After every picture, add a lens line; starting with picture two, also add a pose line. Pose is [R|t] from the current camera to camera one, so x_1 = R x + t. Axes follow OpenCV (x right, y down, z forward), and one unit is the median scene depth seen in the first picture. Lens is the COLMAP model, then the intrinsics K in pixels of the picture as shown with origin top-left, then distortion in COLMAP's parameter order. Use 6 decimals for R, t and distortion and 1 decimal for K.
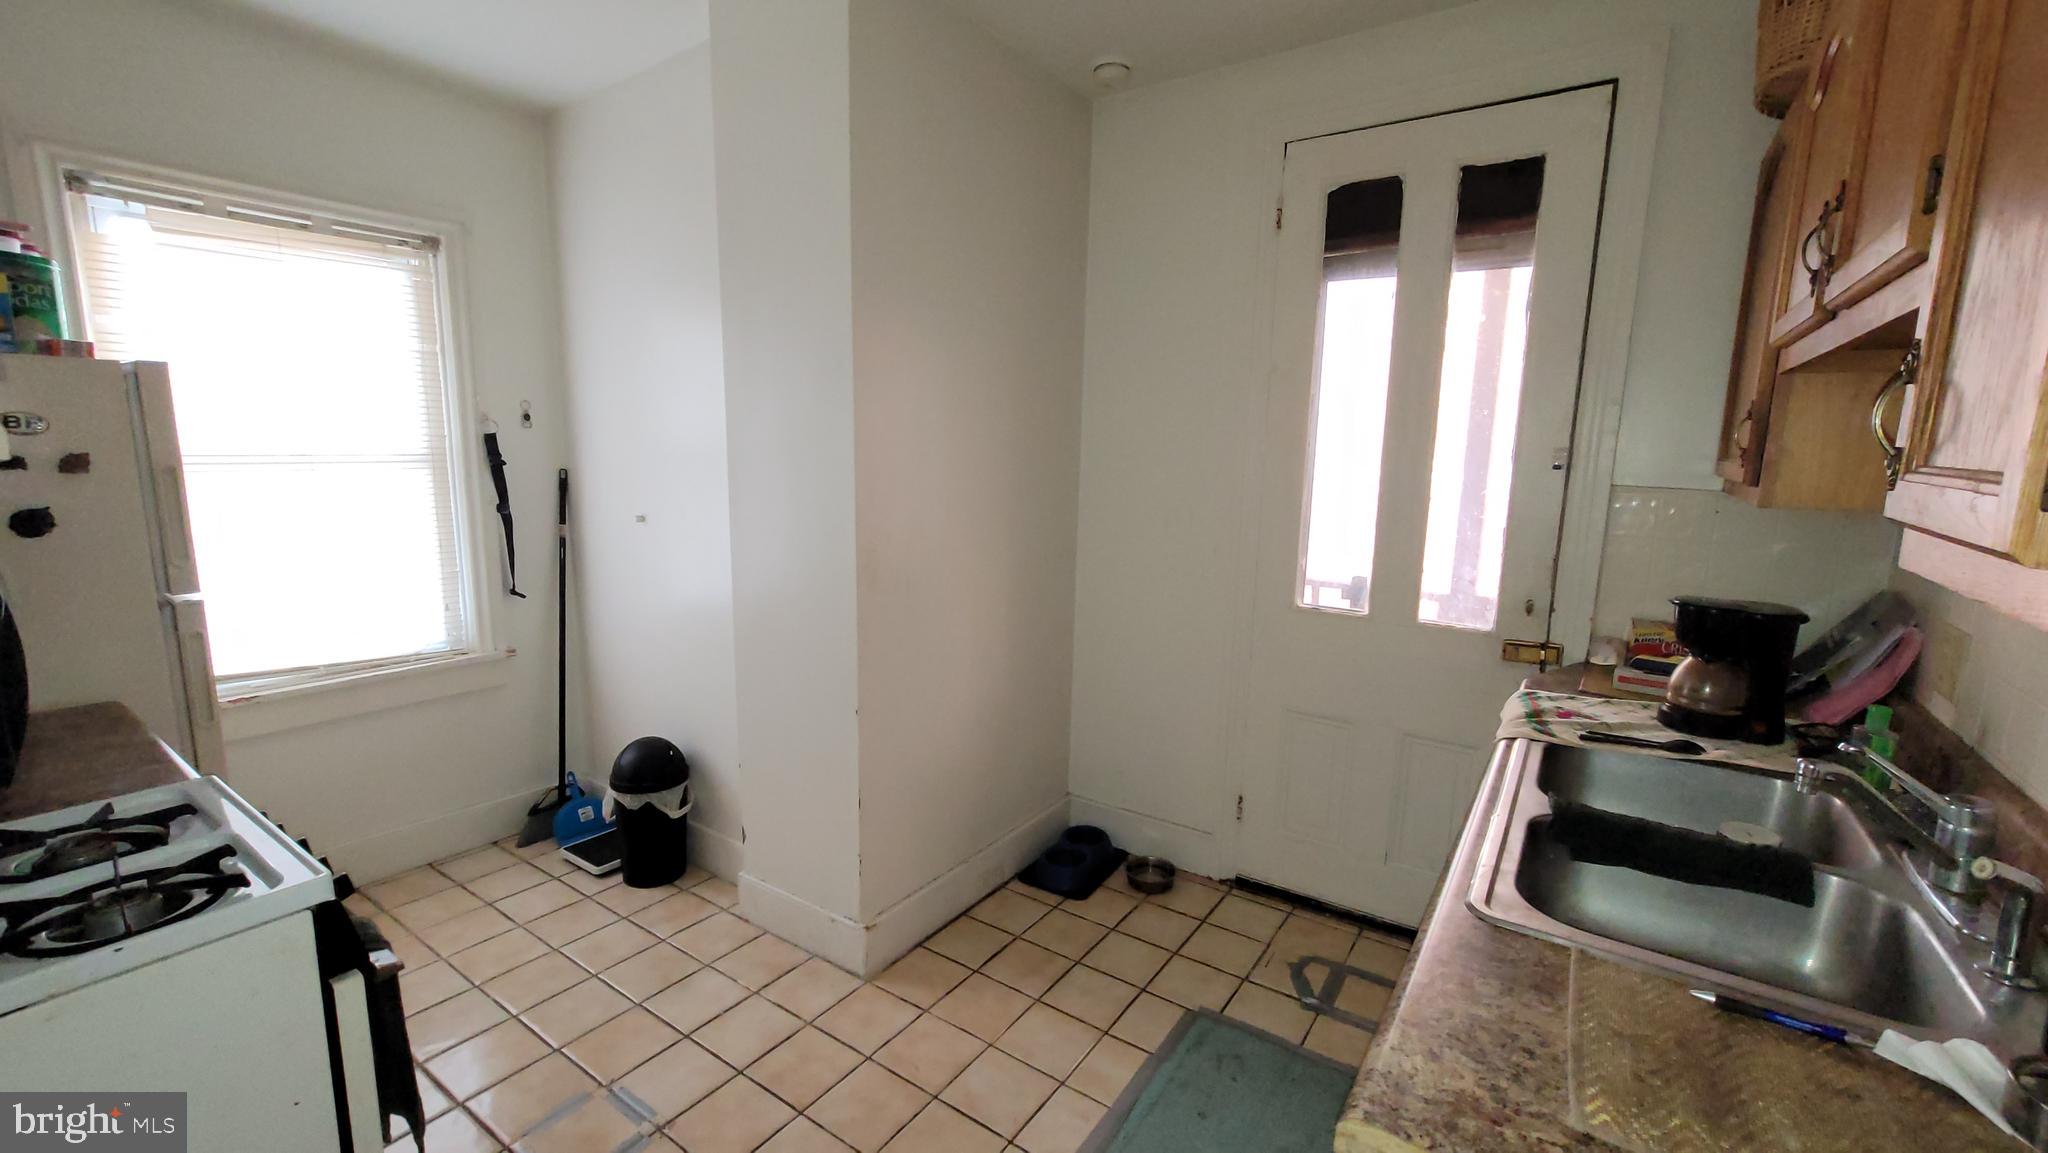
lens RADIAL K [[827.7, 0, 1026.1], [0, 827.7, 579.7], [0, 0, 1]] dist [-0.005428, 0.002022]
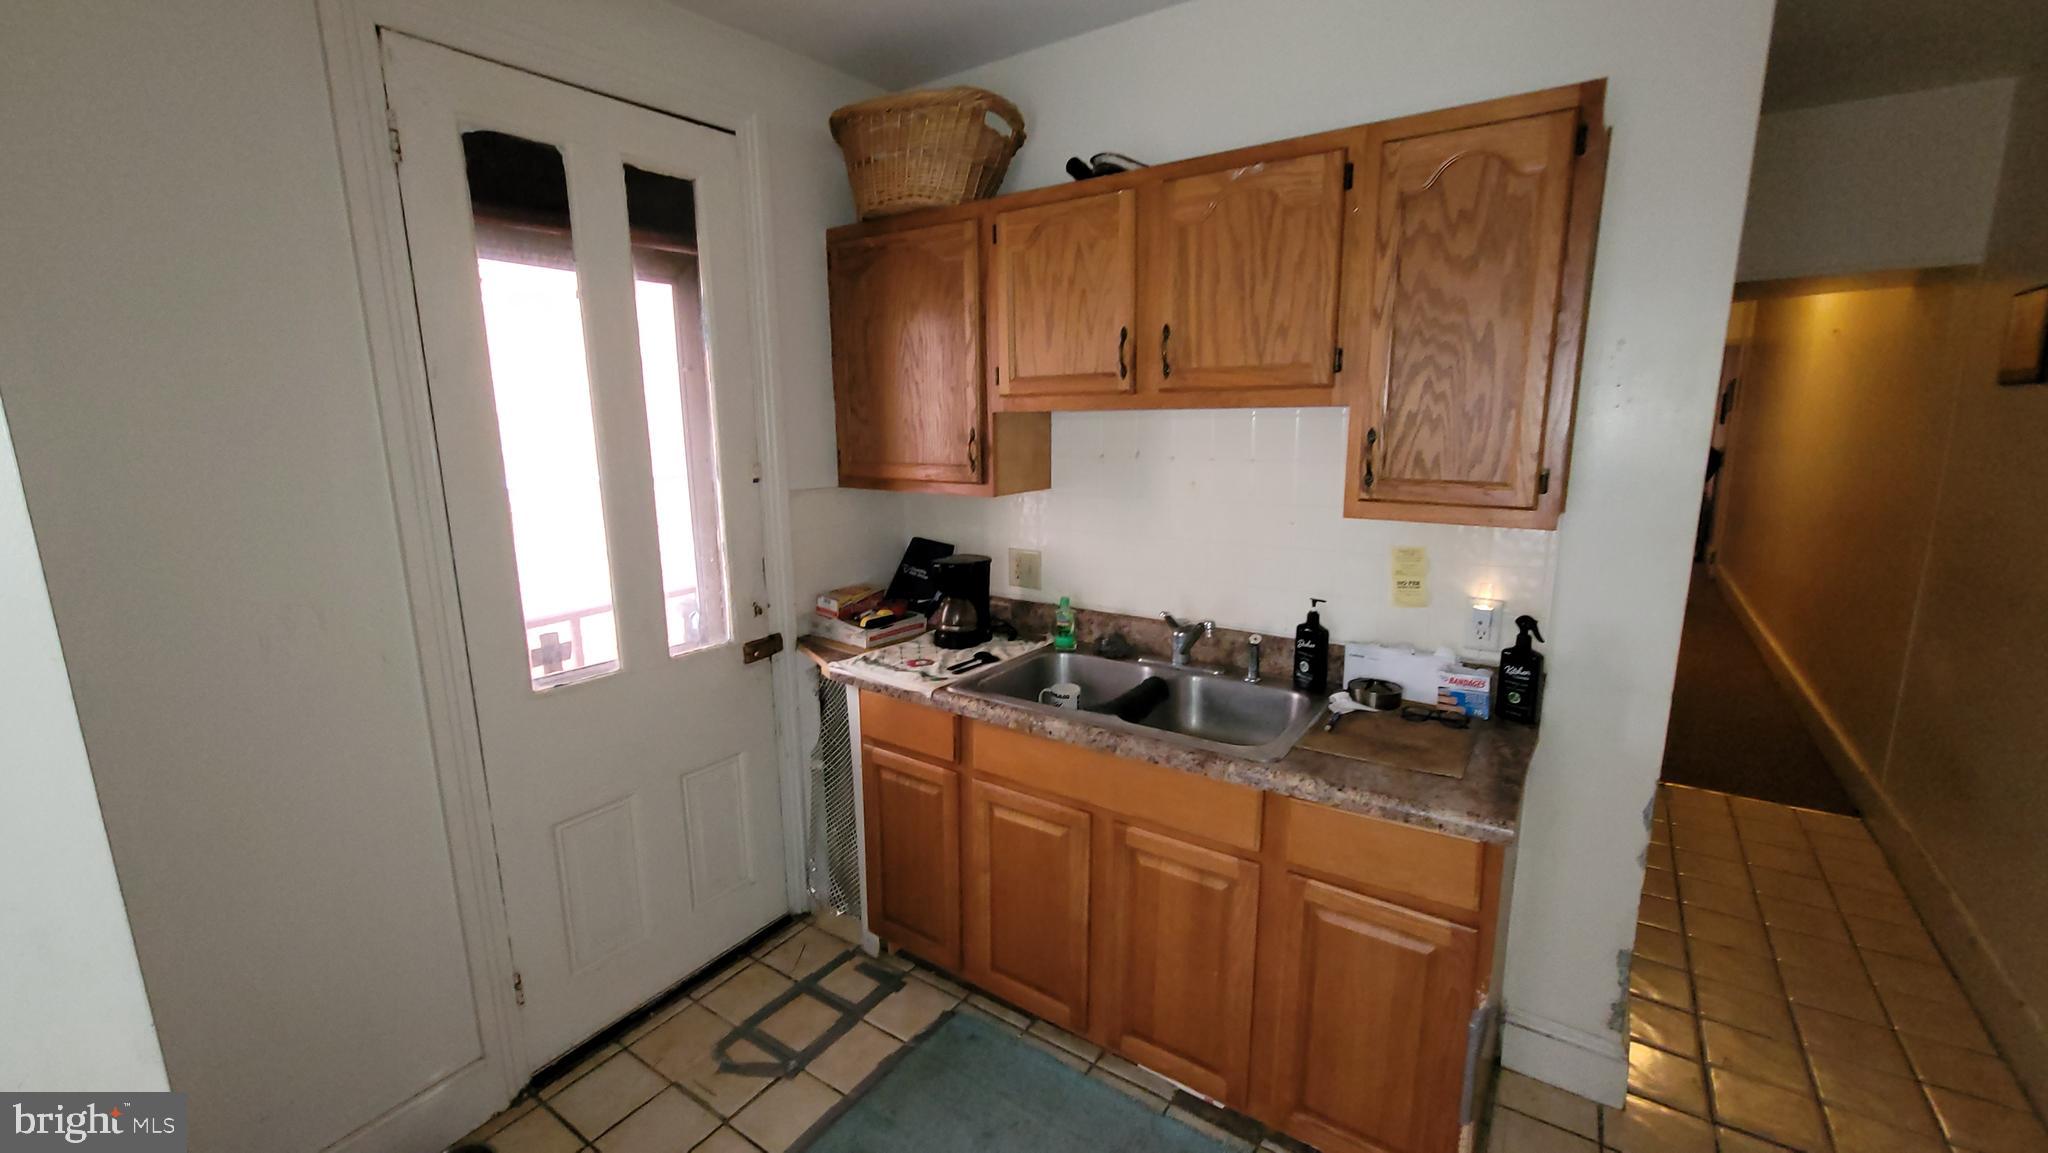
lens RADIAL K [[827.7, 0, 1018.9], [0, 827.7, 577.0], [0, 0, 1]] dist [-0.005428, 0.002022]
pose [[0.008434, -0.219361, 0.975607, -0.449975], [0.171387, 0.961522, 0.214712, -0.185363], [-0.985168, 0.165396, 0.045705, 0.606931]]
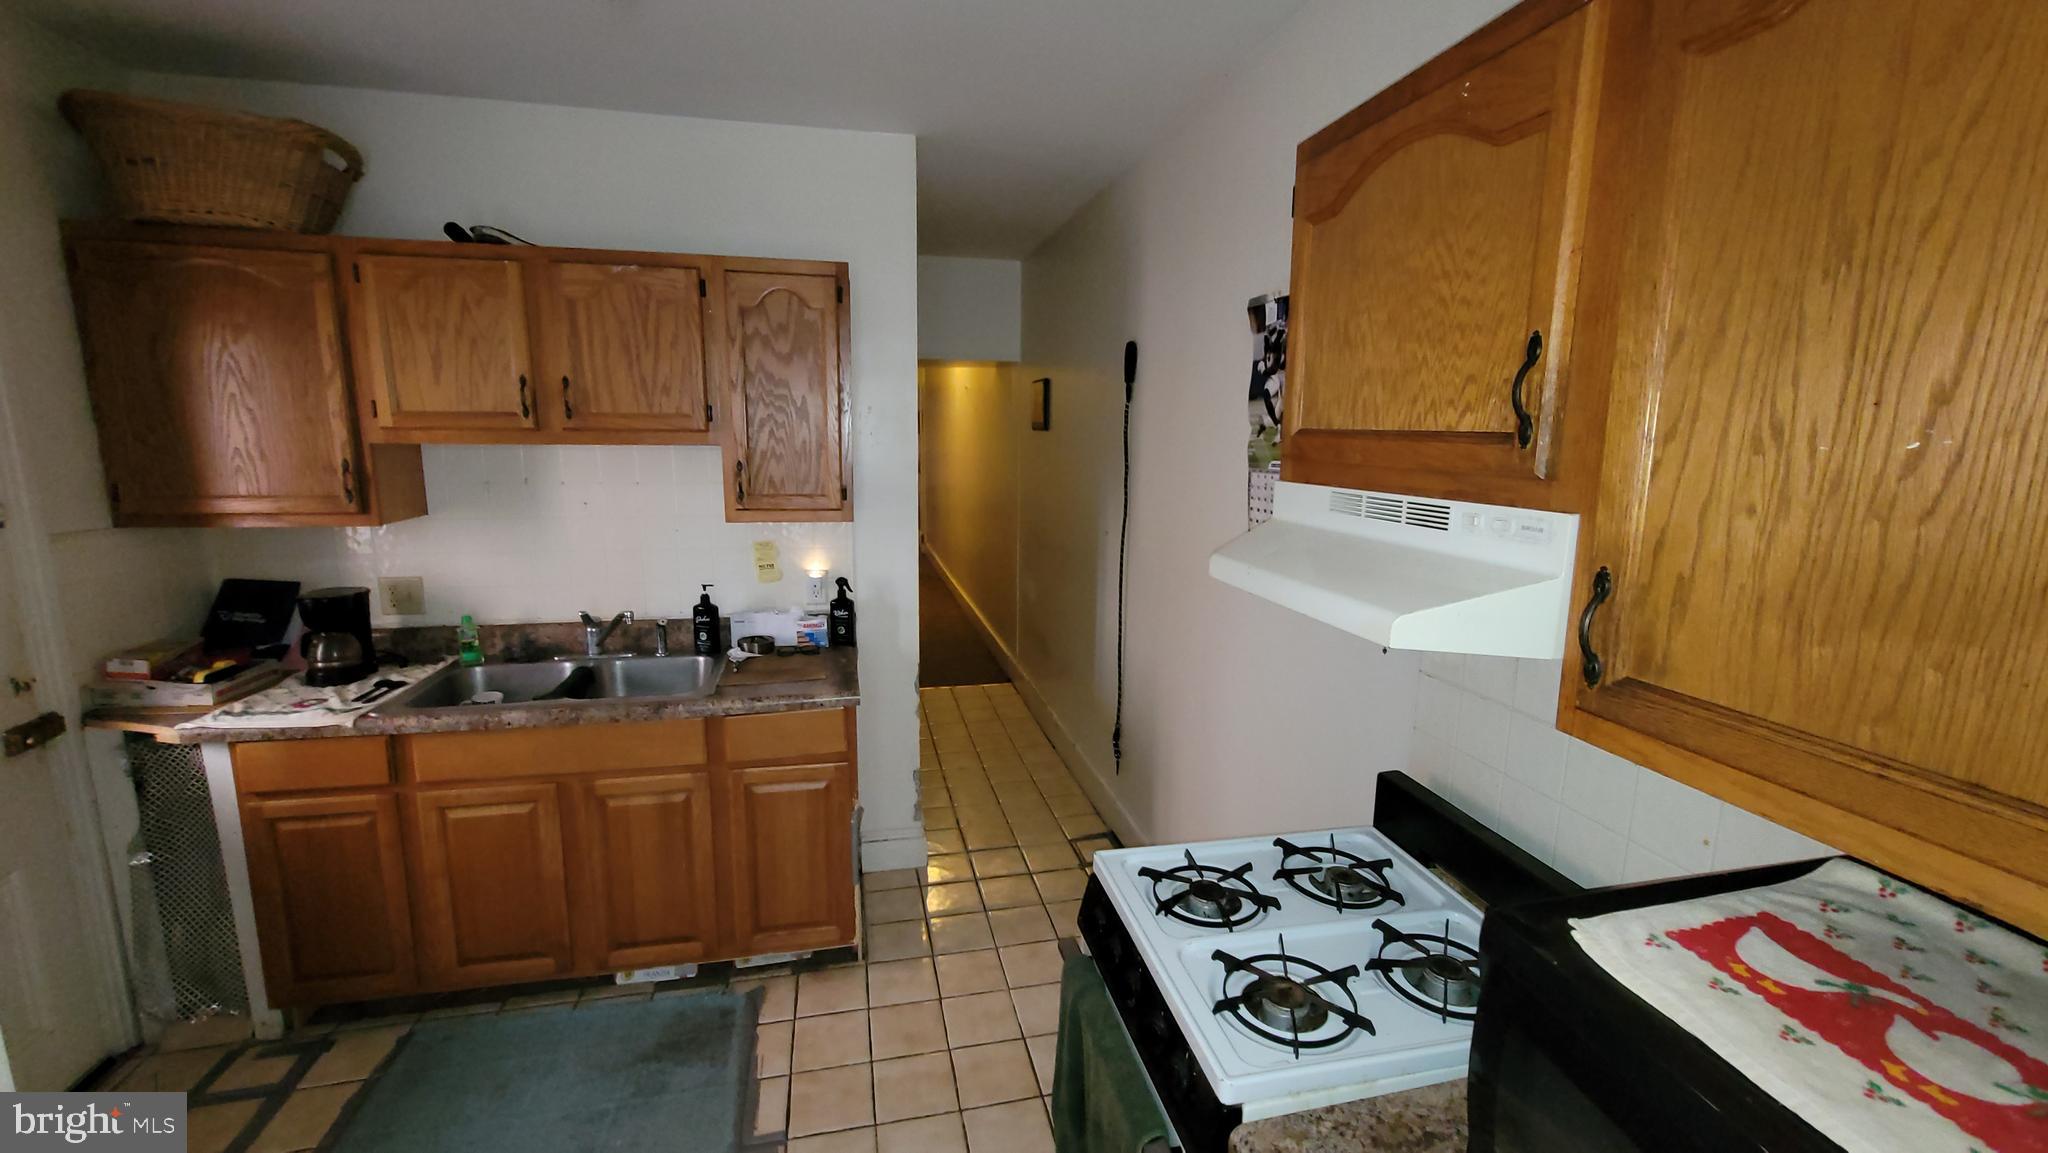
lens RADIAL K [[827.7, 0, 1022.8], [0, 827.7, 575.3], [0, 0, 1]] dist [-0.005428, 0.002022]
pose [[-0.728618, -0.156760, 0.666739, -0.718982], [0.076605, 0.948697, 0.306767, -0.262931], [-0.680623, 0.274591, -0.679229, 0.835276]]
